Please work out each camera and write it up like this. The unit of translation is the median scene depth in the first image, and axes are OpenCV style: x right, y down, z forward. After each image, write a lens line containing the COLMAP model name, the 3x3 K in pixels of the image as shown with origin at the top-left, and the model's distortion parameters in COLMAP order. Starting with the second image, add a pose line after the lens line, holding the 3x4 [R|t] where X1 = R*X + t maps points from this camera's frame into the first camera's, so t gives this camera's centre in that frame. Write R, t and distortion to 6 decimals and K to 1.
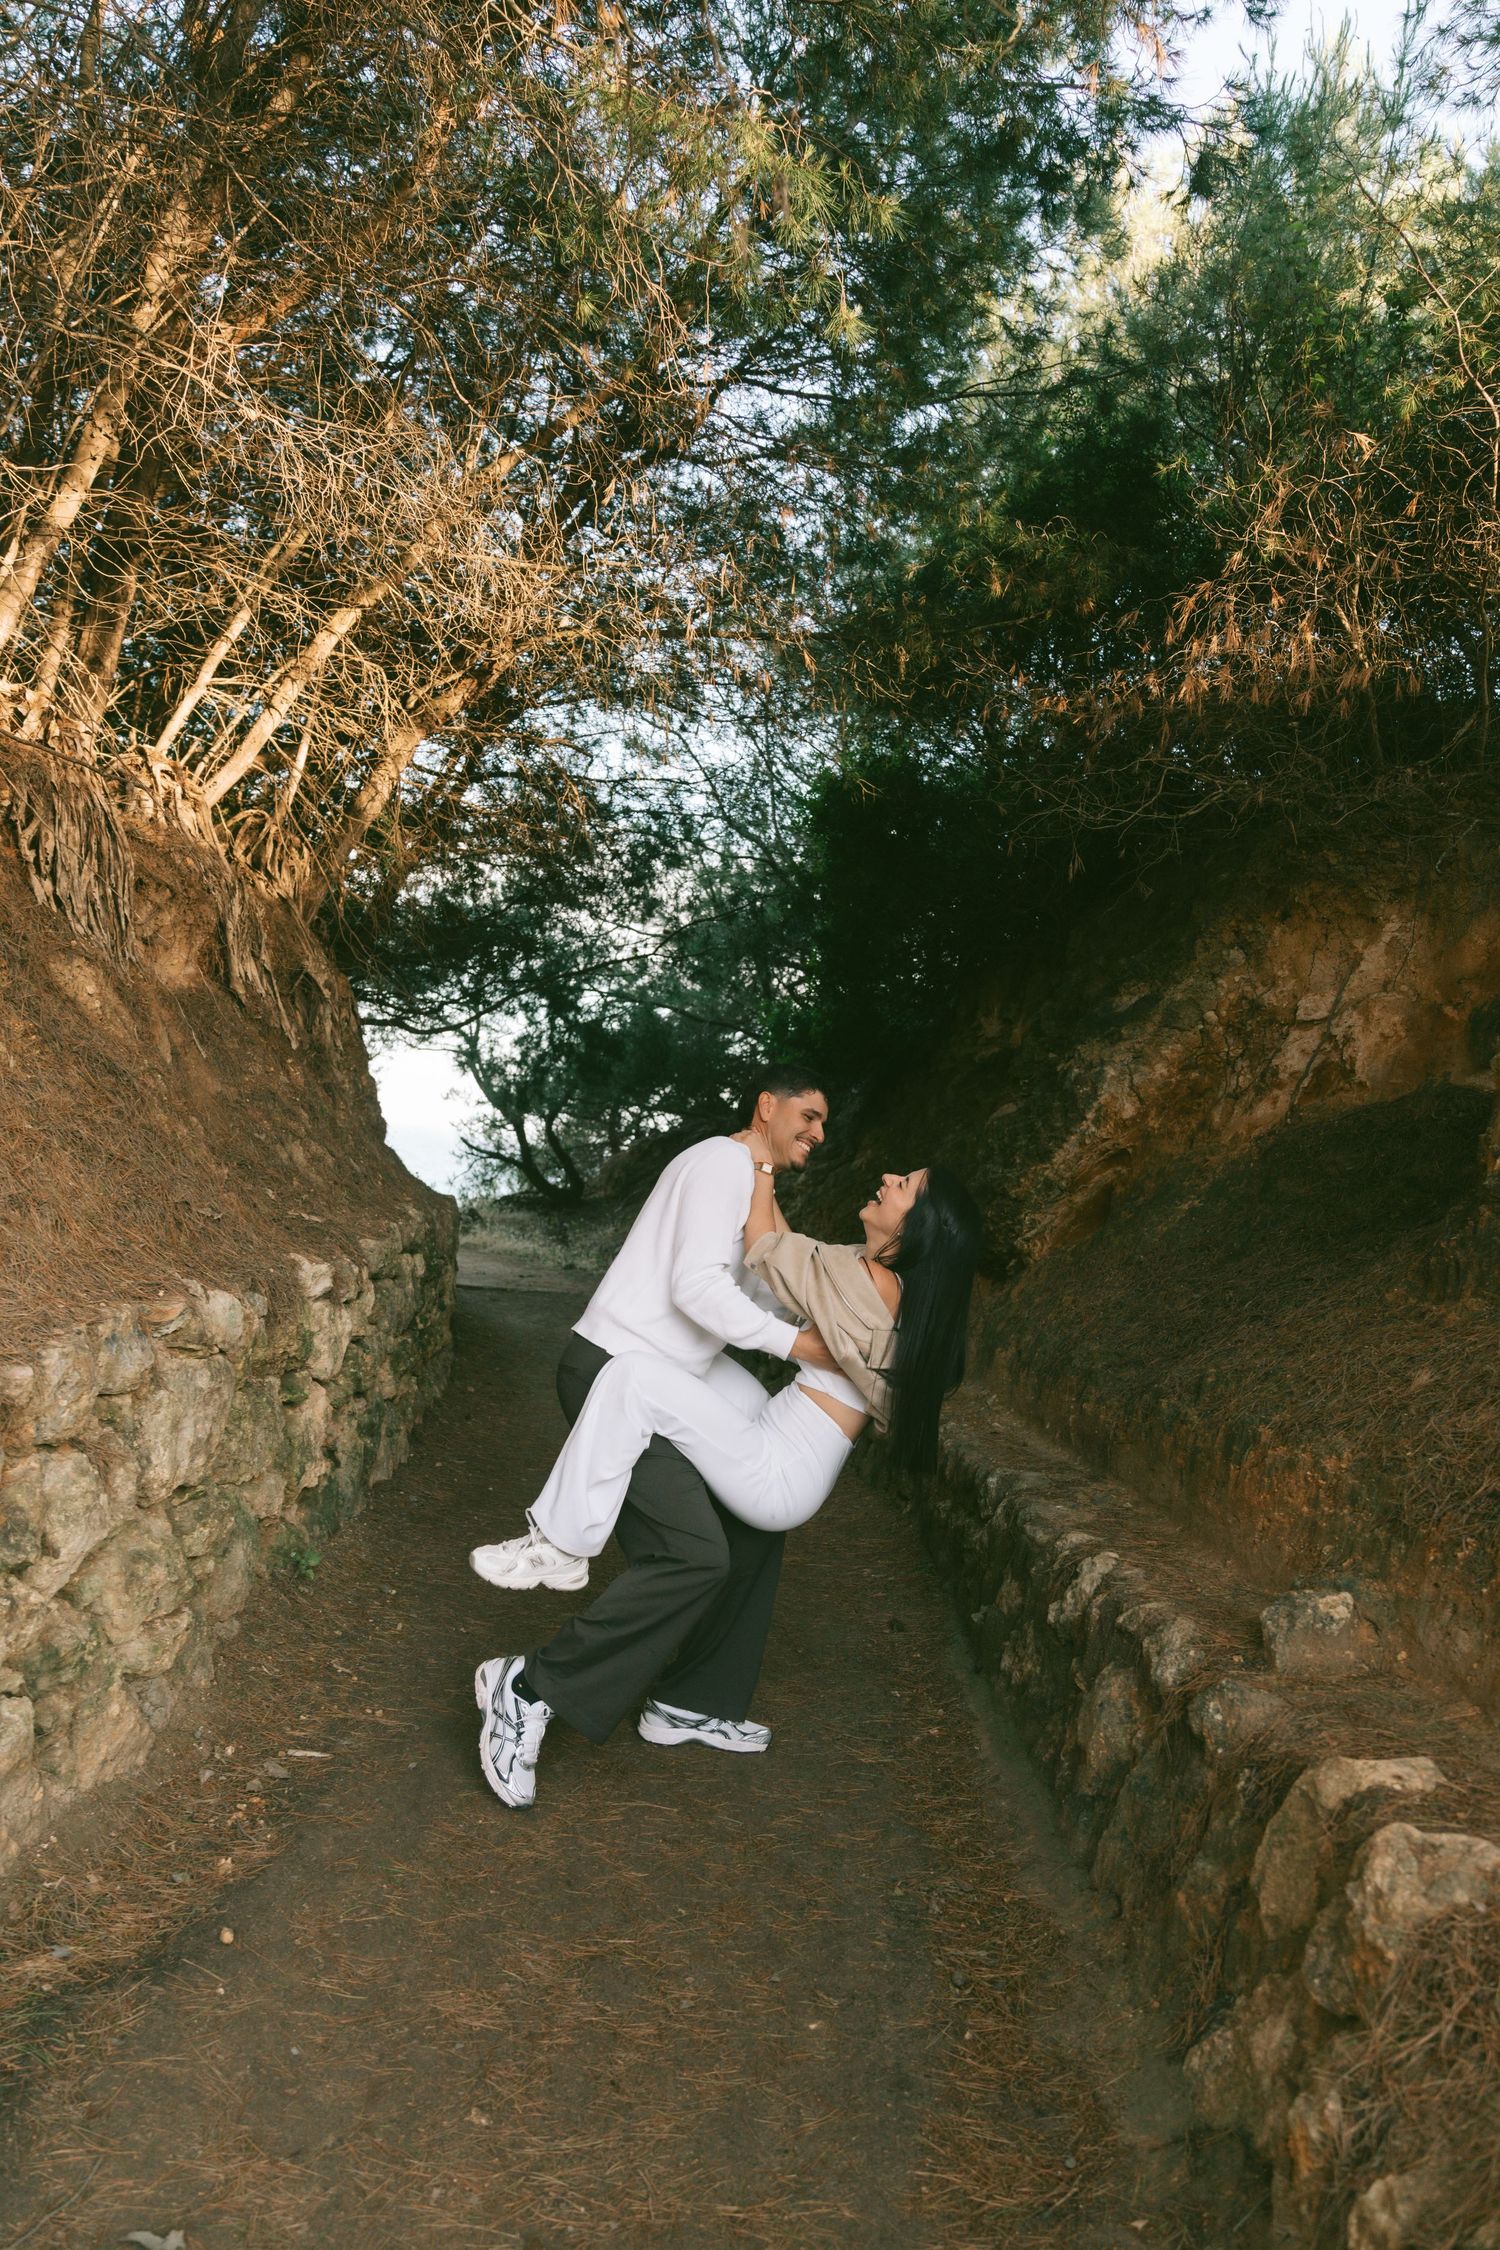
lens RADIAL K [[1526.9, 0, 750.0], [0, 1526.9, 1125.0], [0, 0, 1]] dist [-0.016441, 0.014628]
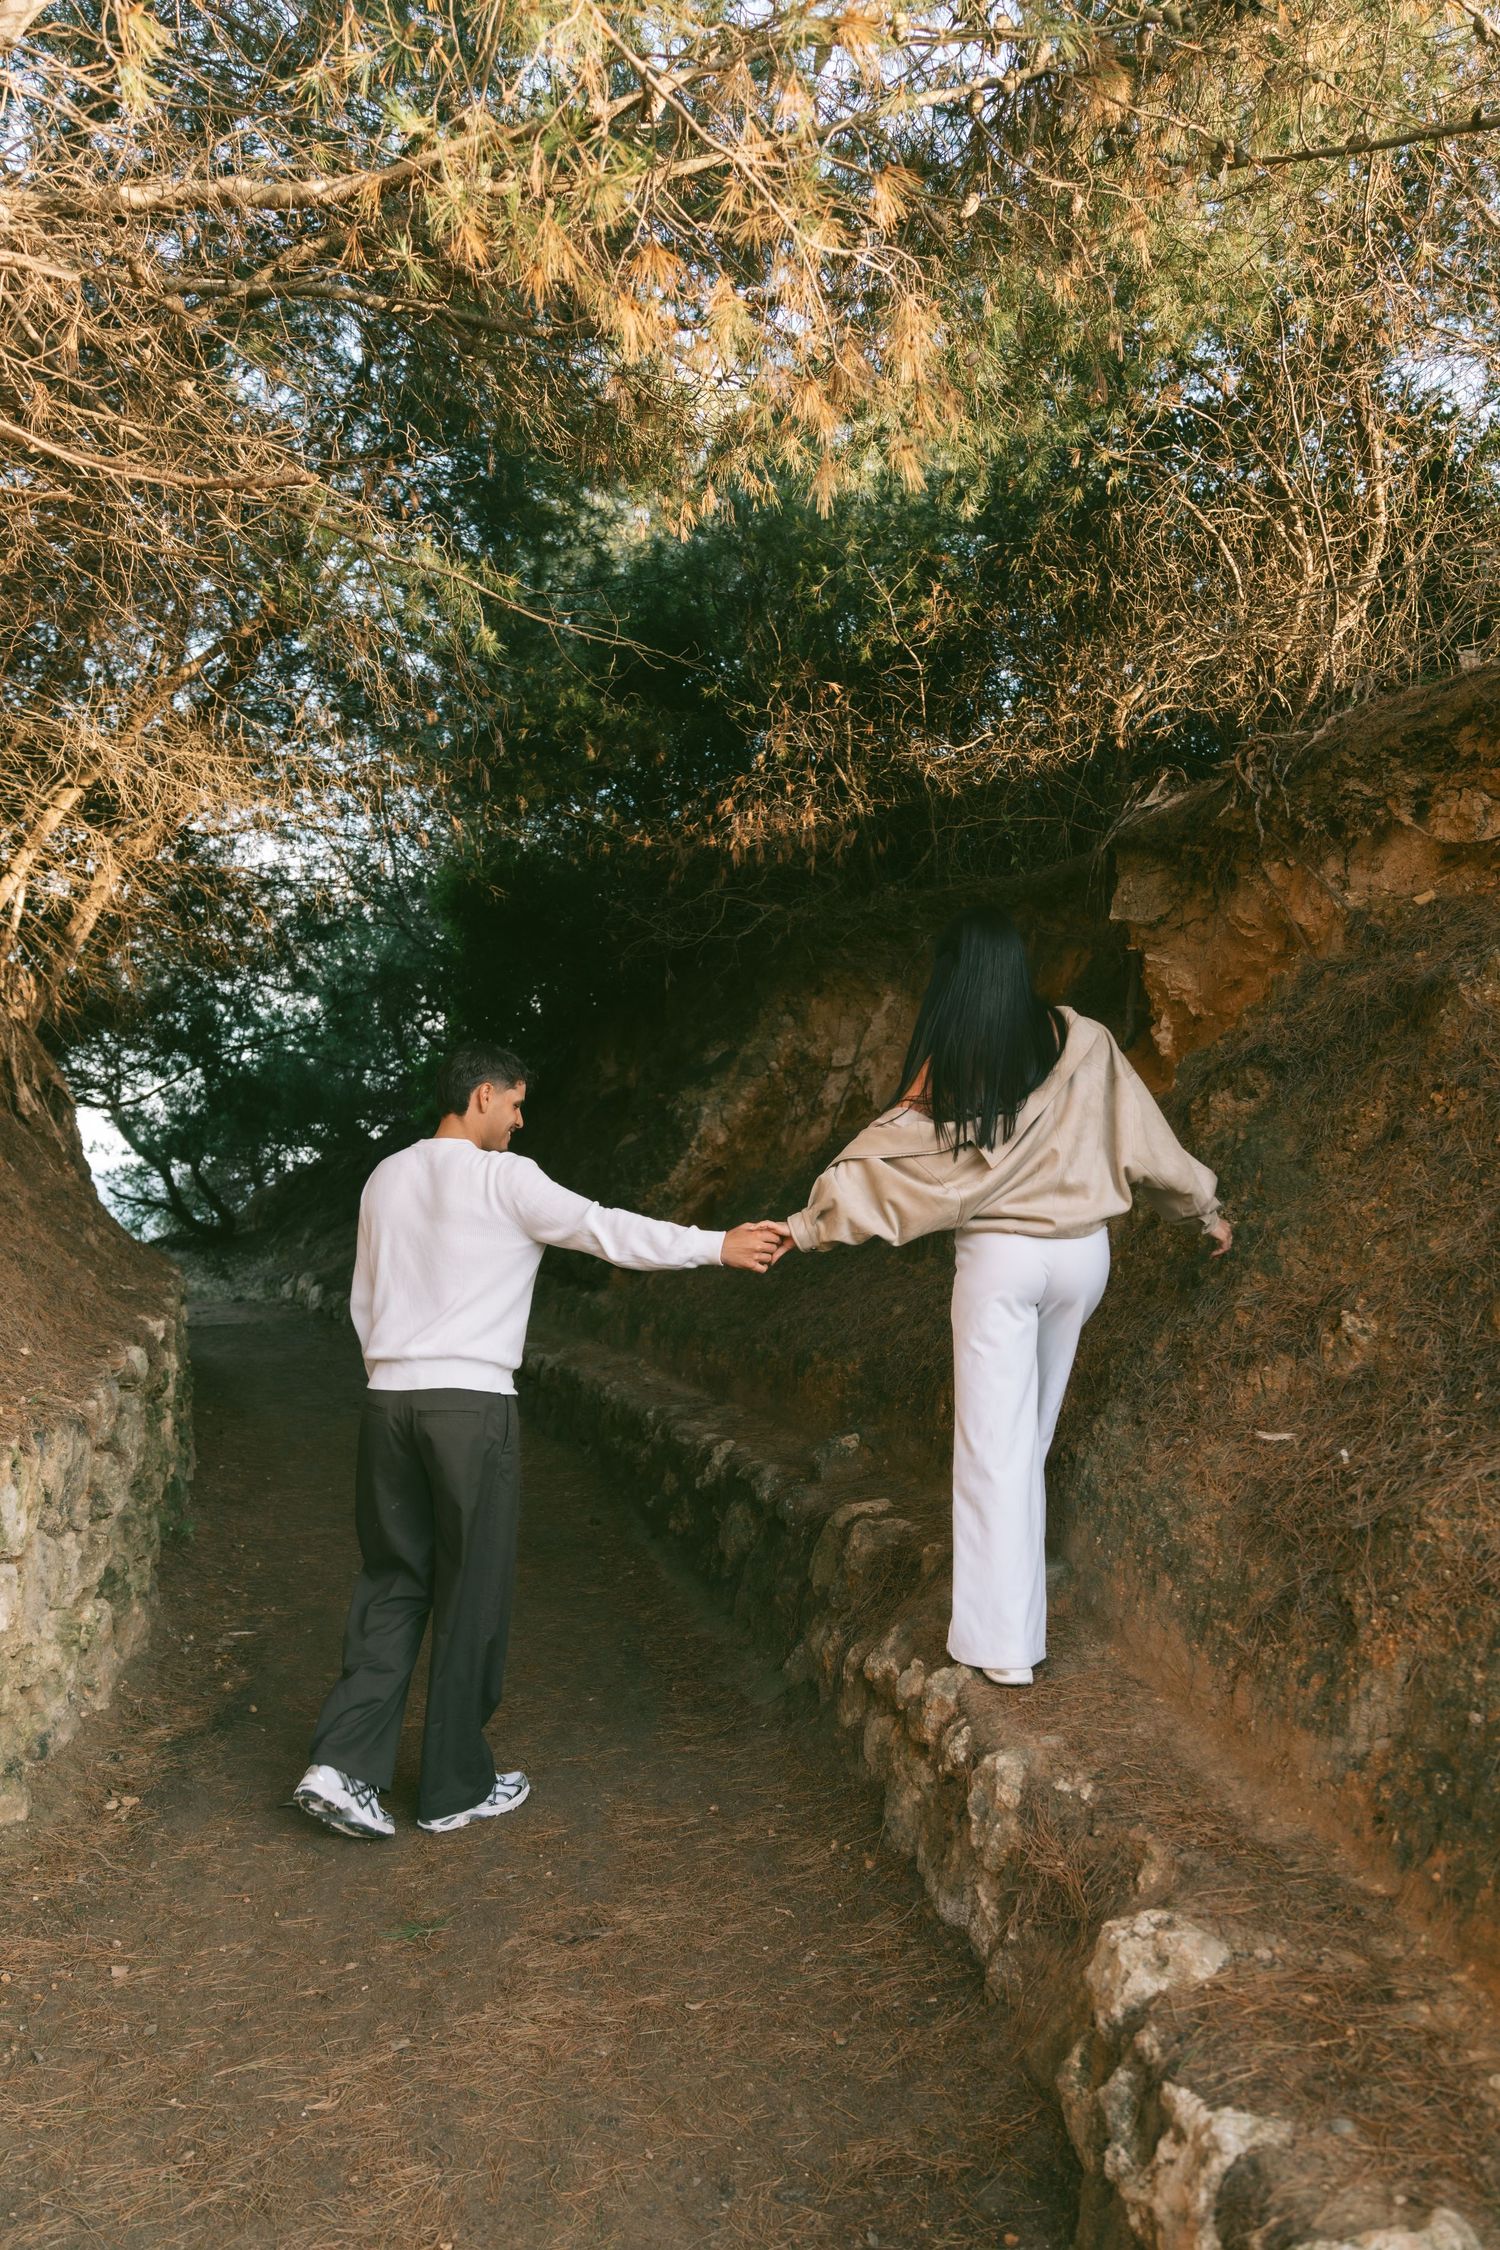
lens RADIAL K [[1526.9, 0, 750.0], [0, 1526.9, 1125.0], [0, 0, 1]] dist [-0.016441, 0.014628]
pose [[0.963832, -0.086161, 0.252200, -0.073866], [0.084326, 0.996274, 0.018098, -0.048317], [-0.252820, 0.003823, 0.967506, -0.346141]]
